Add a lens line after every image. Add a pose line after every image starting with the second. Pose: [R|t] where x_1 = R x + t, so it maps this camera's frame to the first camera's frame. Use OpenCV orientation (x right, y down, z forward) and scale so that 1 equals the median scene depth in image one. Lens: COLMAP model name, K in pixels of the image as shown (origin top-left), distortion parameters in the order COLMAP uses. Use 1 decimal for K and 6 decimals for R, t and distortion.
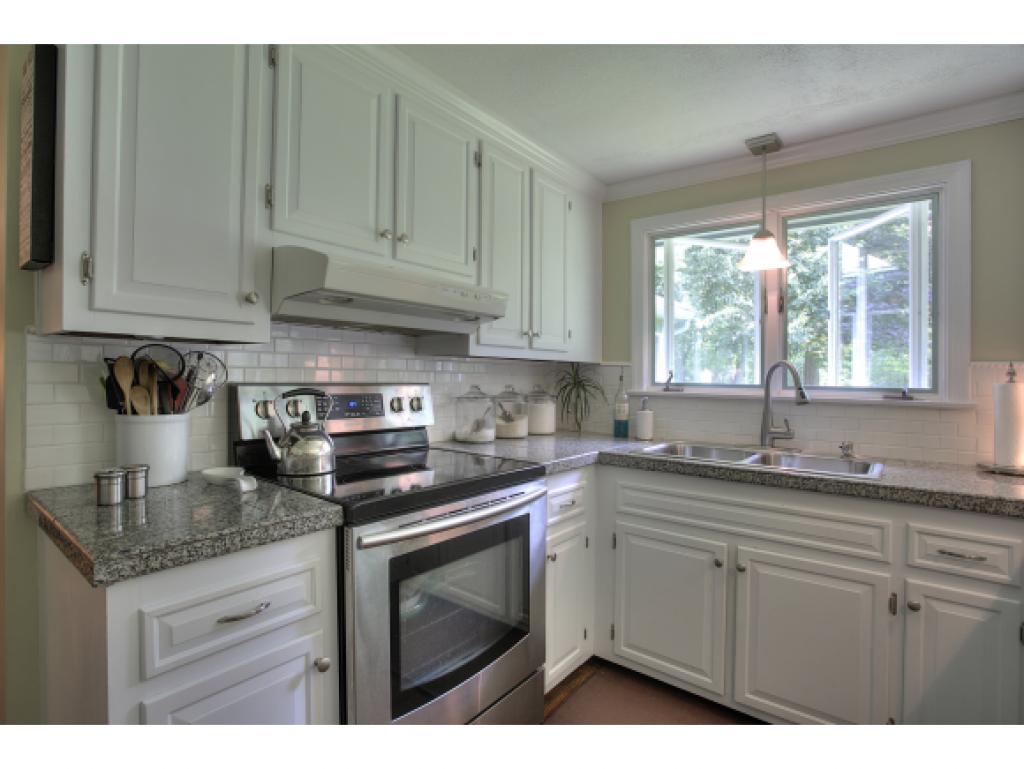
lens RADIAL K [[510.5, 0, 466.9], [0, 510.5, 375.5], [0, 0, 1]] dist [-0.062114, 0.020493]
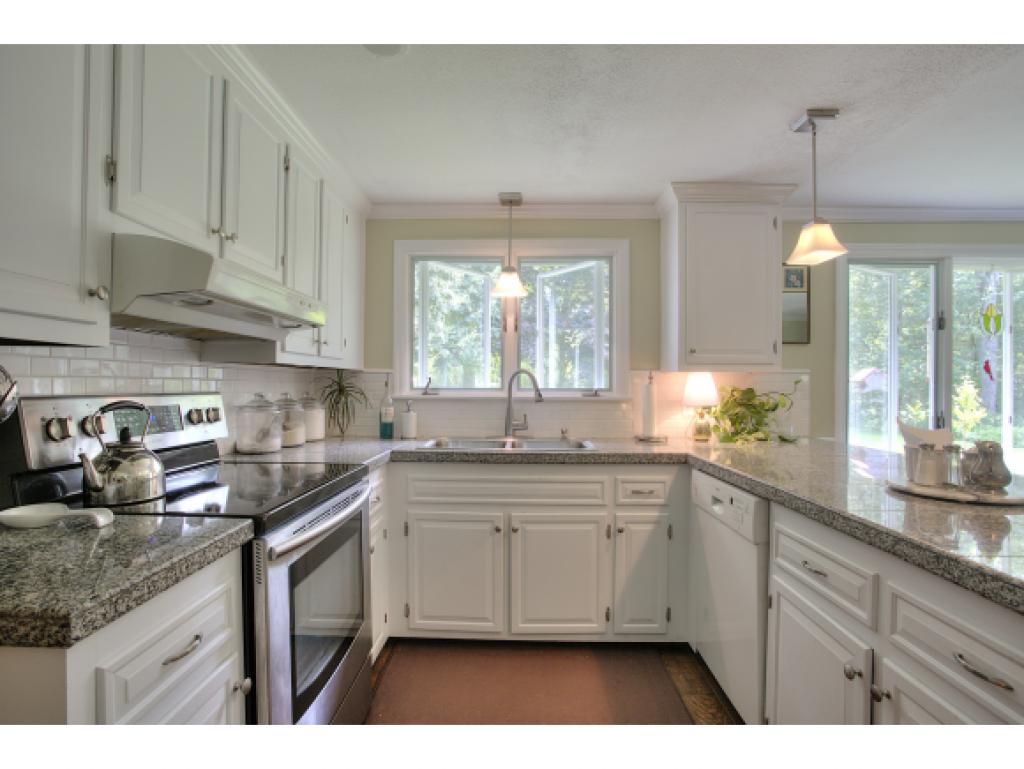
lens RADIAL K [[510.5, 0, 502.8], [0, 510.5, 385.3], [0, 0, 1]] dist [-0.062114, 0.020493]
pose [[0.795172, -0.014245, 0.606217, -0.242910], [0.009497, 0.999894, 0.011038, -0.002637], [-0.606310, -0.003020, 0.795223, -0.028947]]
